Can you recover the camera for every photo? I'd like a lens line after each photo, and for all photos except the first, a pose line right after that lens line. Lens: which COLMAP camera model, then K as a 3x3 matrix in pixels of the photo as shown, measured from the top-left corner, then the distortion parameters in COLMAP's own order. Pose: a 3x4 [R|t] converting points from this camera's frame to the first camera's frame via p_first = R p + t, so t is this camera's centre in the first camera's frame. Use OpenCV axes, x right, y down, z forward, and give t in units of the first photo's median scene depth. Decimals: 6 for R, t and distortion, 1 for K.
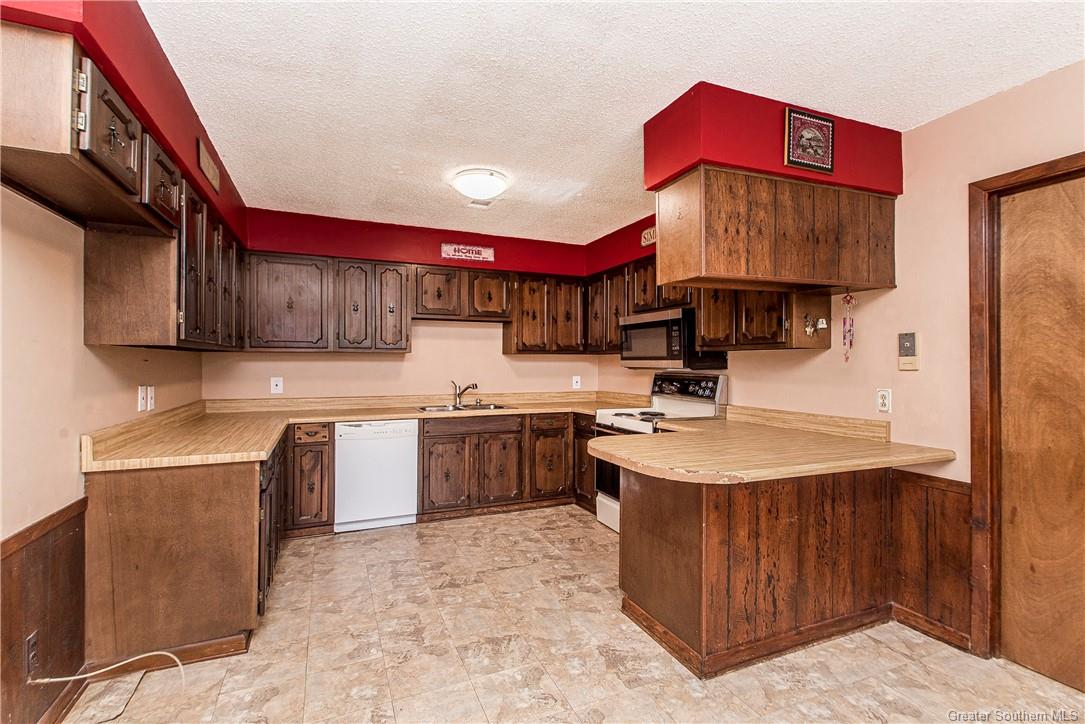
lens RADIAL K [[490.5, 0, 542.5], [0, 490.5, 362.0], [0, 0, 1]] dist [0.001173, 0.000017]
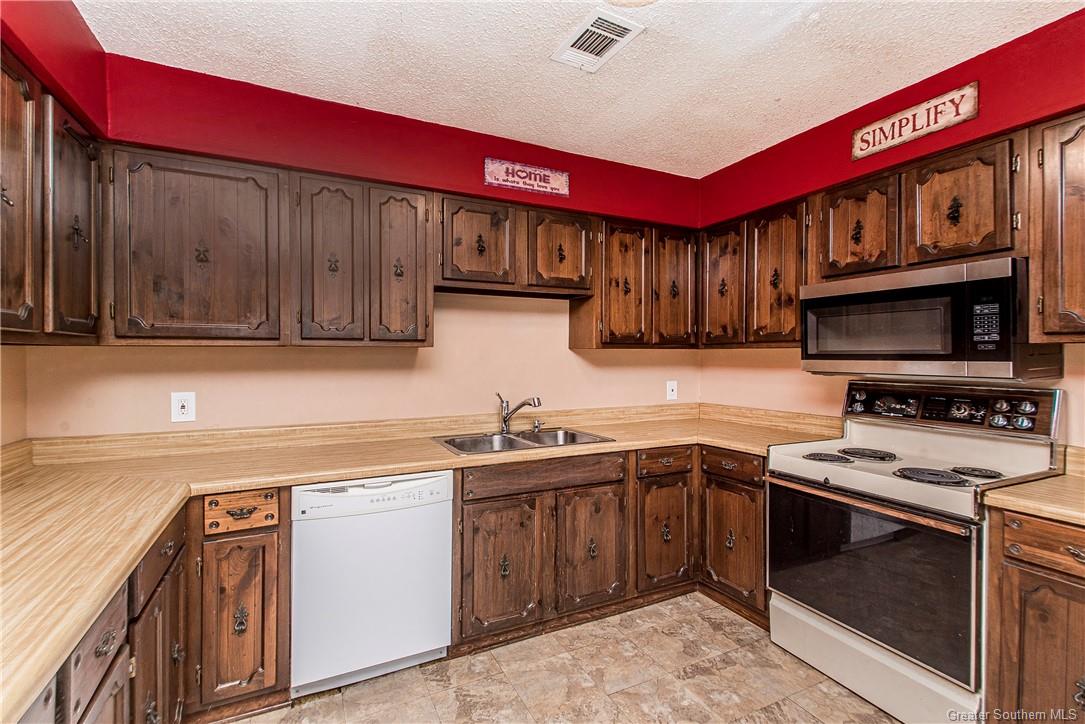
lens RADIAL K [[501.9, 0, 562.6], [0, 501.9, 356.1], [0, 0, 1]] dist [0.010485, -0.000123]
pose [[0.997715, -0.002506, 0.067523, -0.160361], [0.002430, 0.999996, 0.001204, -0.008676], [-0.067525, -0.001037, 0.997717, 0.413491]]
